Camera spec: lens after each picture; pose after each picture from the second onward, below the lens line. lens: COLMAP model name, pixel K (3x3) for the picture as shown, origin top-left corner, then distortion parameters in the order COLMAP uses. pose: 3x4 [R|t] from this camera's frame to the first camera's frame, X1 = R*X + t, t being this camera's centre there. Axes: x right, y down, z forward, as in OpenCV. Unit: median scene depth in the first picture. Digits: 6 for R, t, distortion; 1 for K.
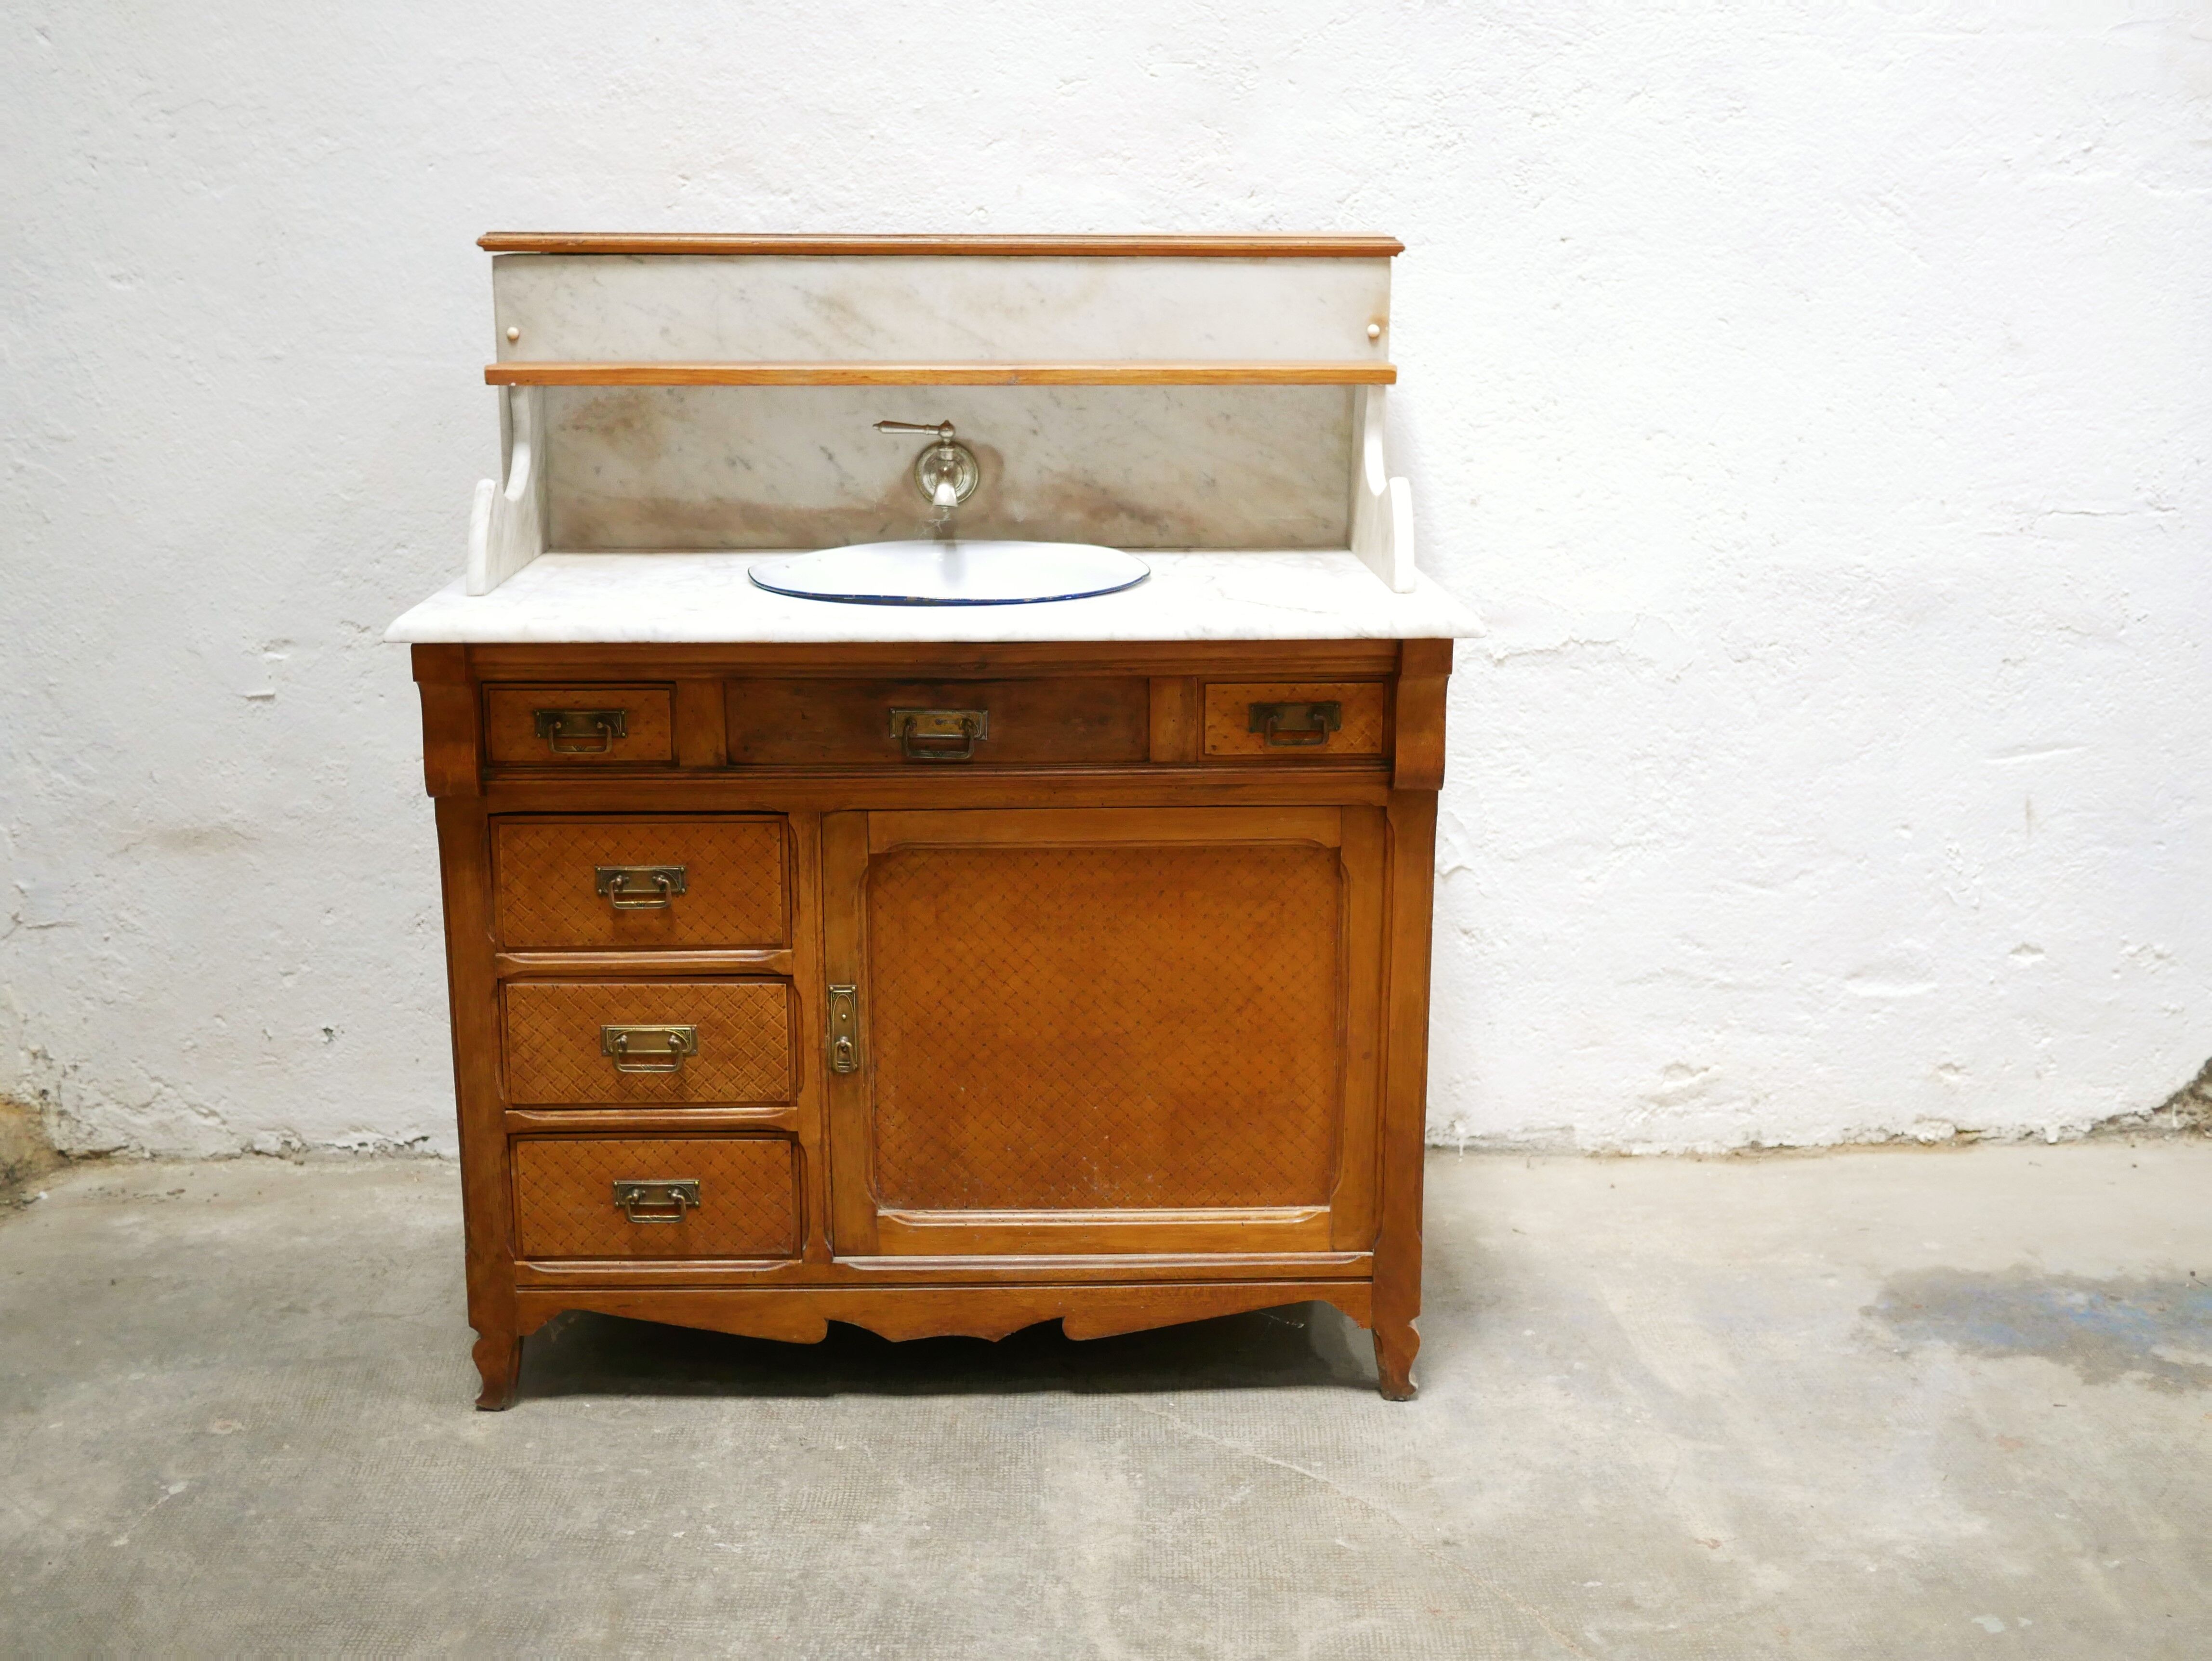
lens RADIAL K [[2546.7, 0, 1097.7], [0, 2546.7, 811.9], [0, 0, 1]] dist [-0.014697, 0.000000]
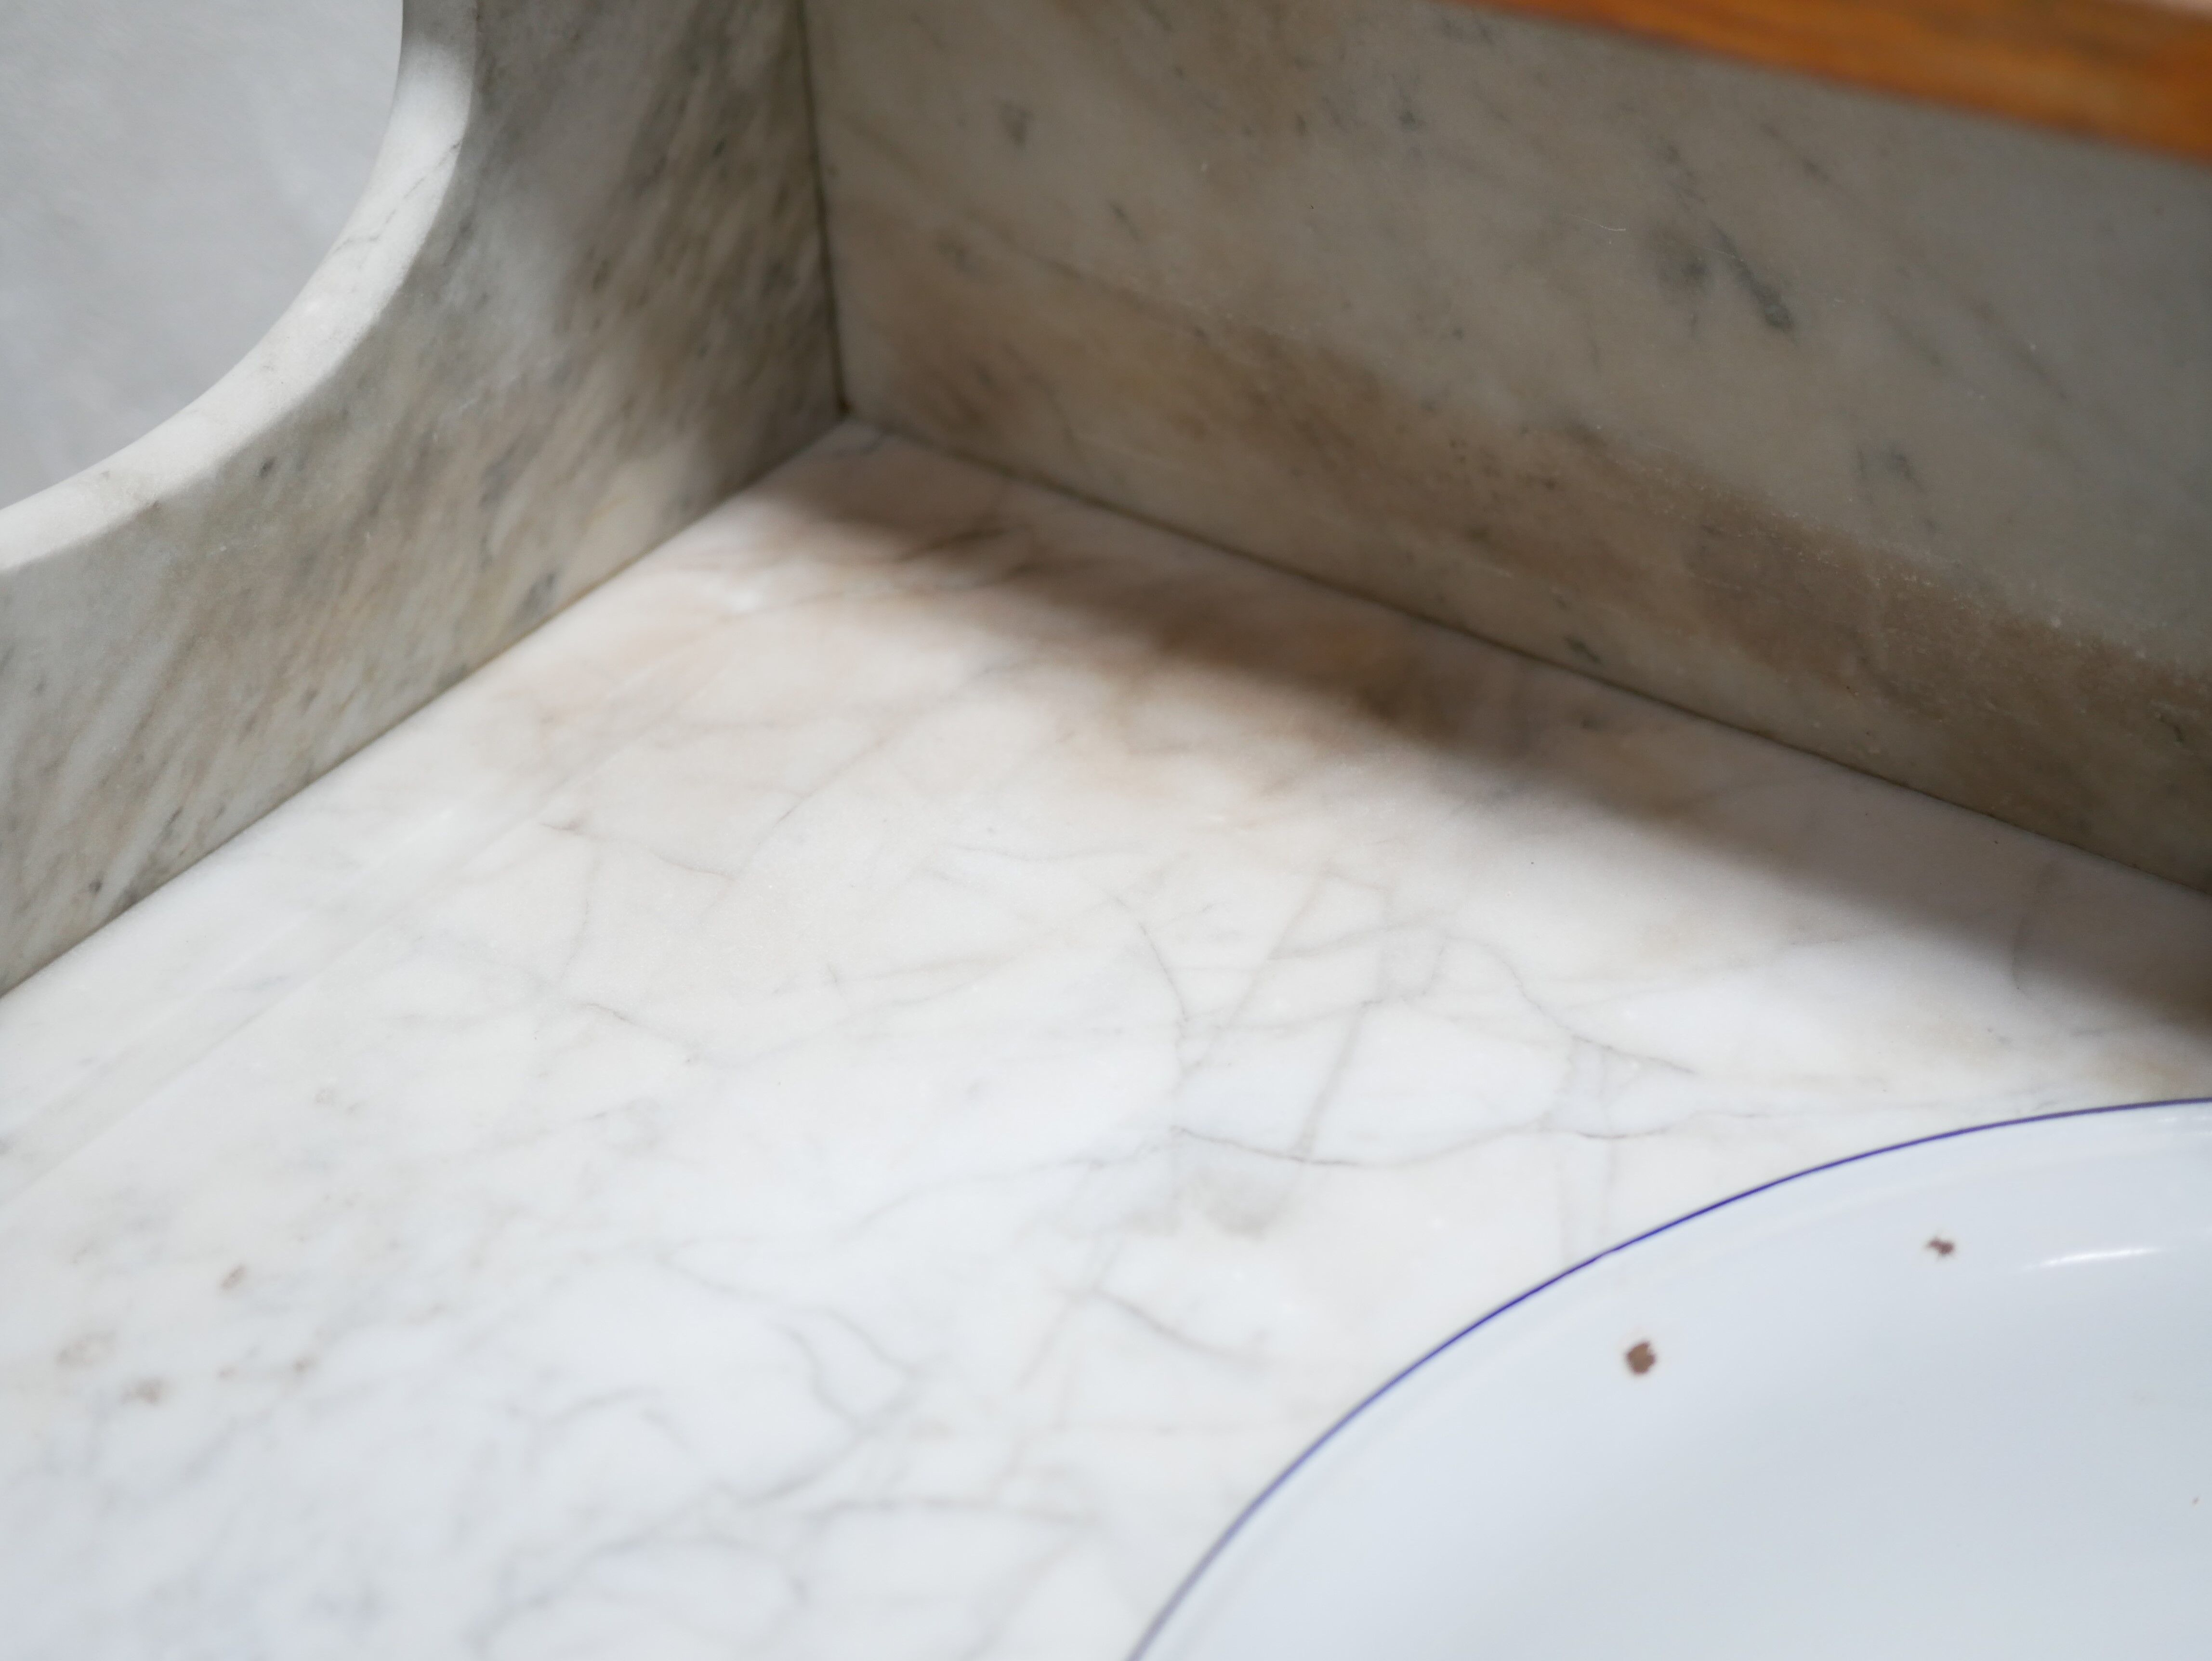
lens RADIAL K [[2502.4, 0, 1102.2], [0, 2502.4, 833.8], [0, 0, 1]] dist [-0.018276, 0.000000]
pose [[0.797072, 0.361106, -0.484024, -0.092572], [-0.103222, 0.871191, 0.479970, -0.195617], [0.594997, -0.332608, 0.731676, 0.938013]]
